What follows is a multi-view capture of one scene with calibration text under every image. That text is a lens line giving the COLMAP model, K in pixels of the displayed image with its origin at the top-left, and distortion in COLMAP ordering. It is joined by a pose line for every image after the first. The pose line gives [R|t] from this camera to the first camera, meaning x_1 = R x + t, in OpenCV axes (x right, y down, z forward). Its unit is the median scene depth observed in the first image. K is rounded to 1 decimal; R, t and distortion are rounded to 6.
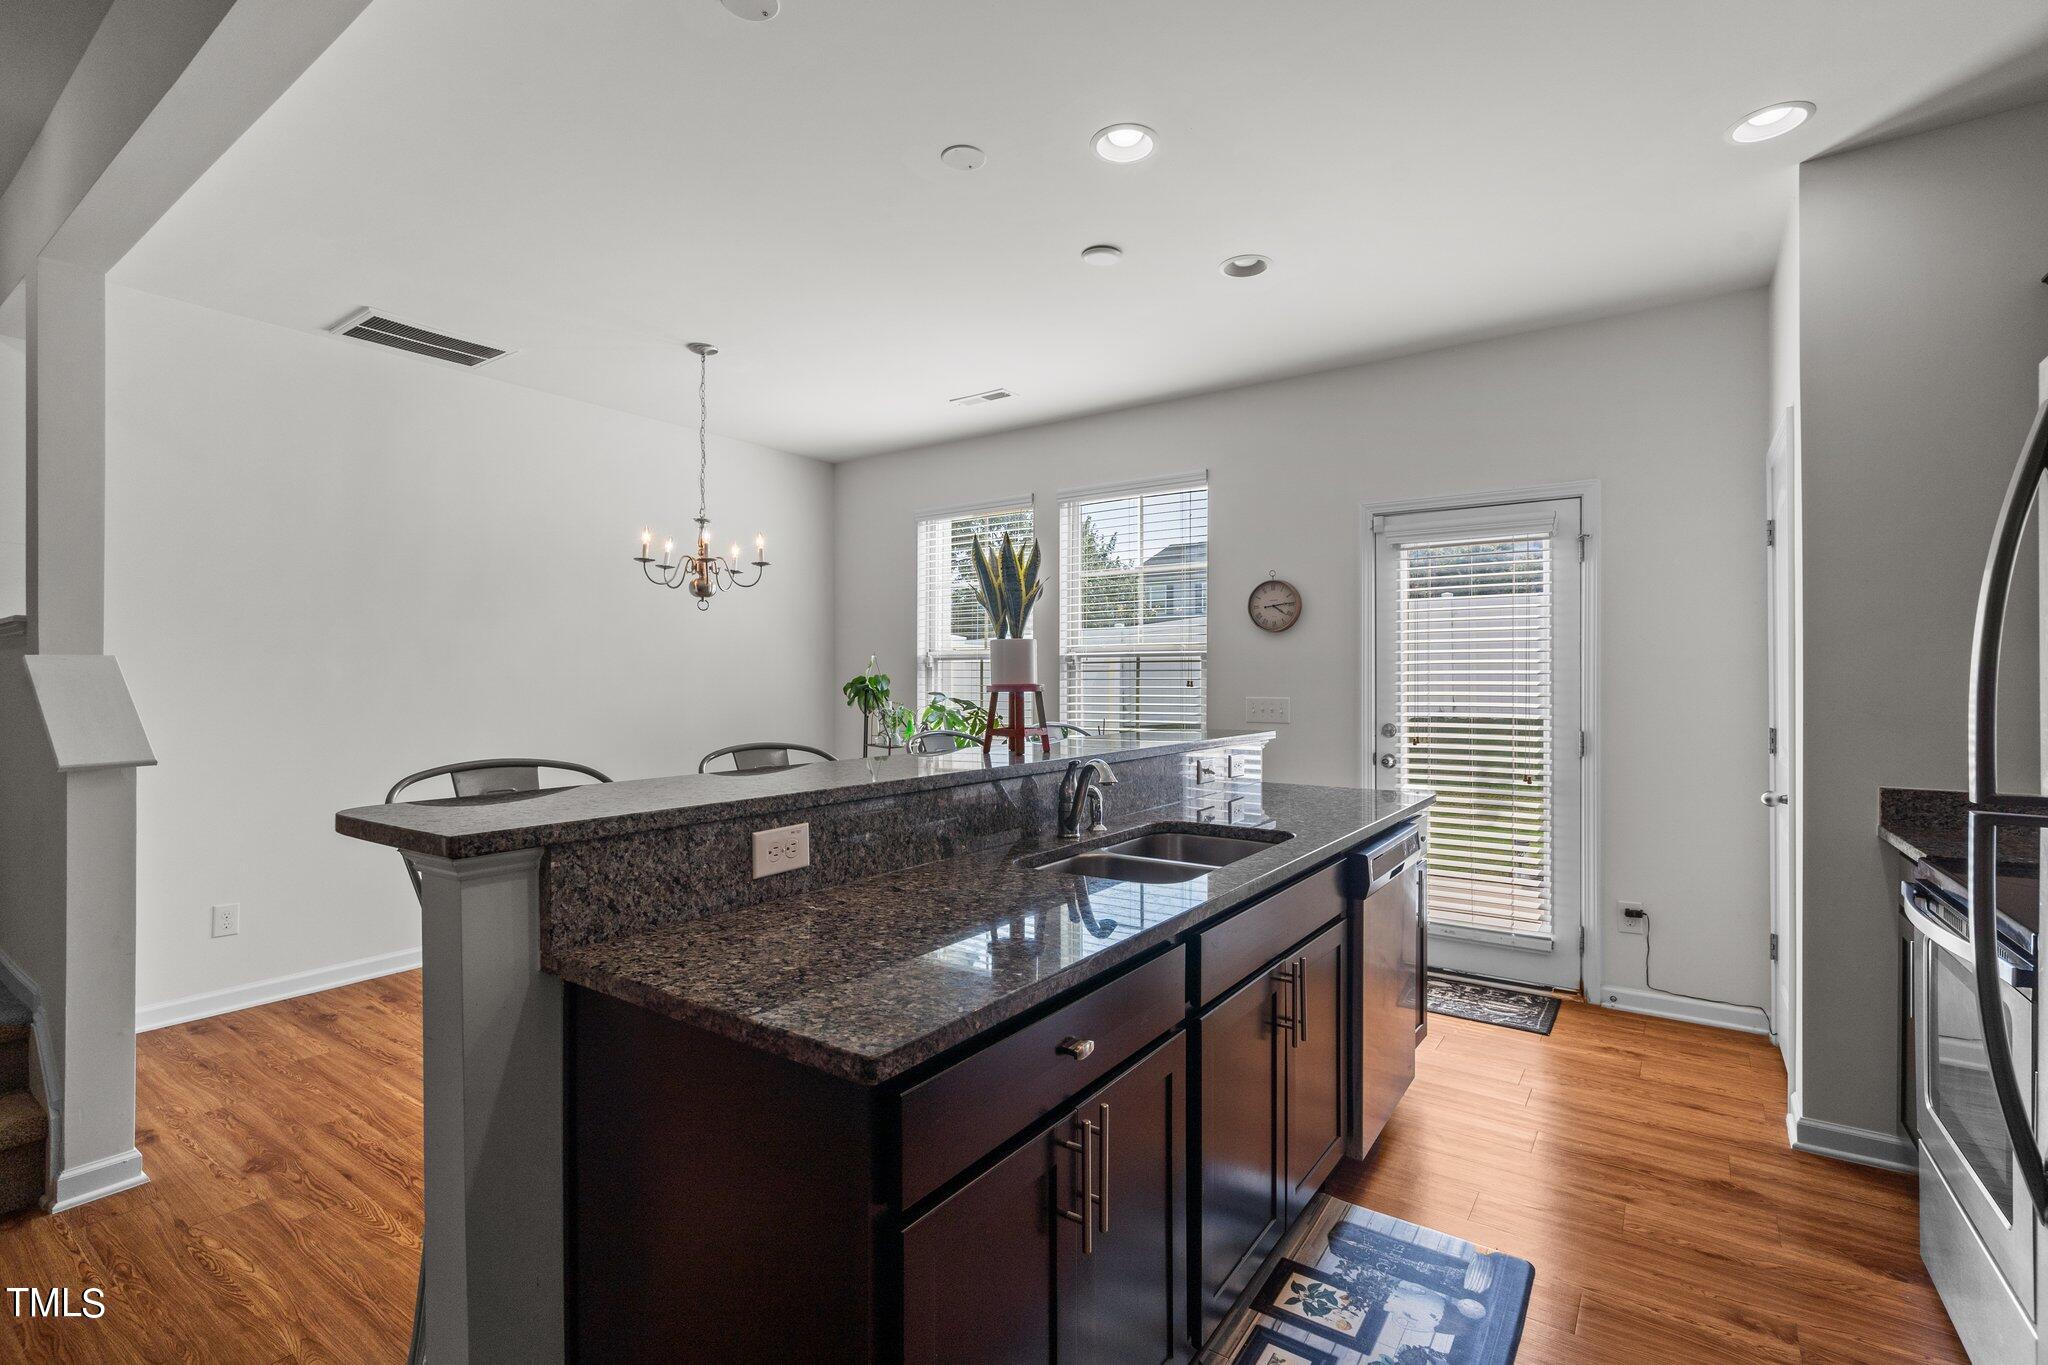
lens RADIAL K [[935.4, 0, 1016.9], [0, 935.4, 678.2], [0, 0, 1]] dist [-0.003963, 0.001626]
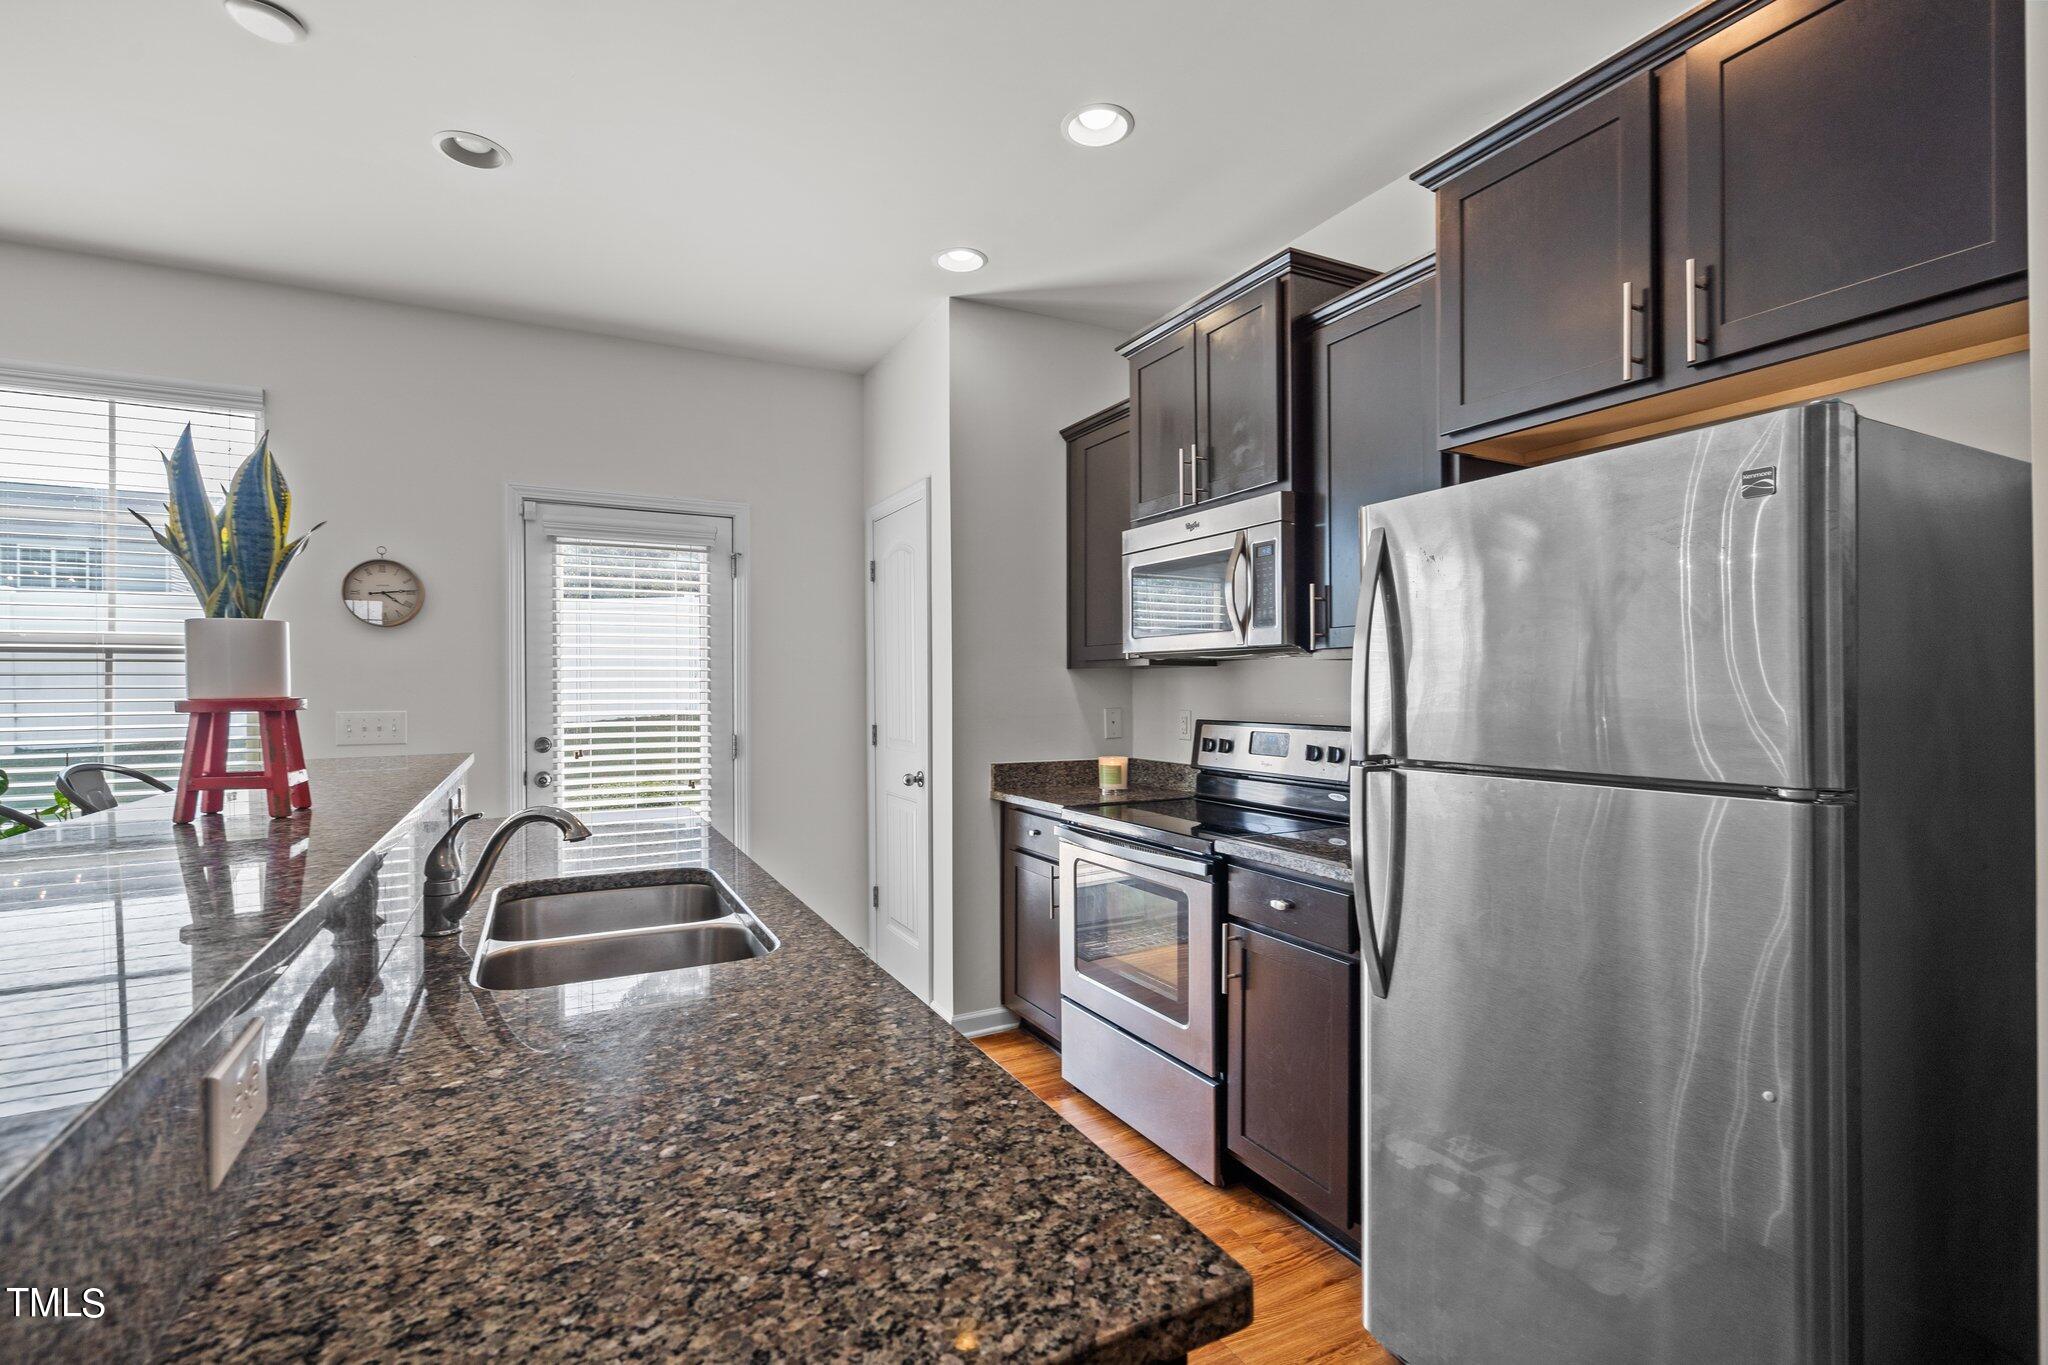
lens RADIAL K [[935.4, 0, 1014.0], [0, 935.4, 685.7], [0, 0, 1]] dist [-0.003963, 0.001626]
pose [[0.457946, -0.000479, 0.888980, -0.192296], [0.000060, 1.000000, 0.000508, -0.000665], [-0.888980, -0.000180, 0.457946, 0.204093]]
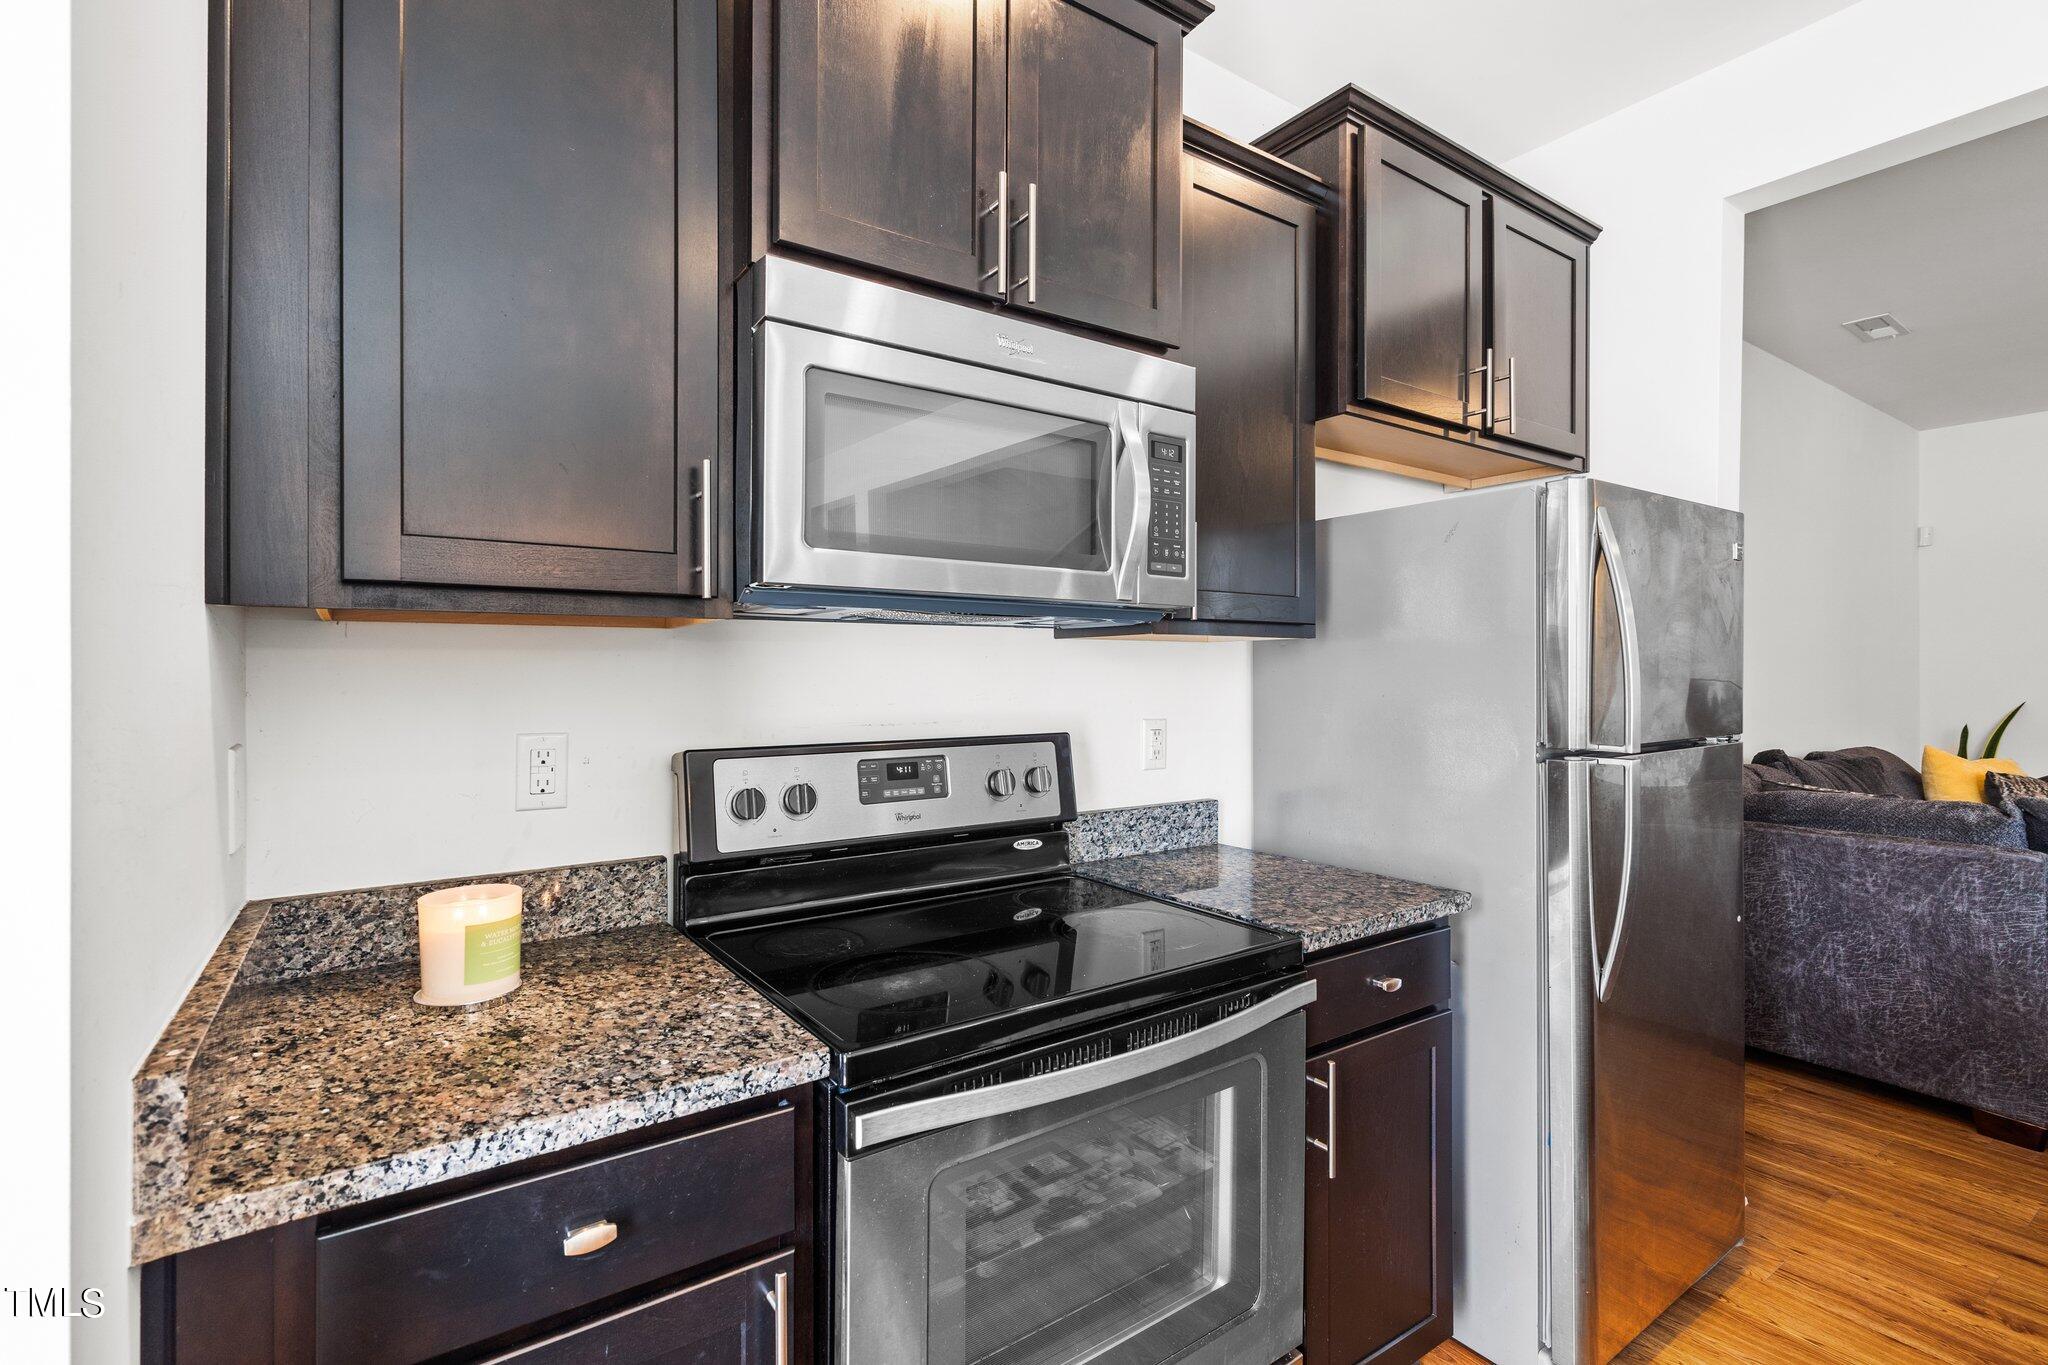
lens RADIAL K [[935.4, 0, 1024.0], [0, 935.4, 672.6], [0, 0, 1]] dist [-0.003963, 0.001626]
pose [[-0.938063, 0.000716, 0.346463, 0.371056], [-0.000553, 0.999993, -0.003564, 0.000858], [-0.346463, -0.003535, -0.938057, 0.724783]]
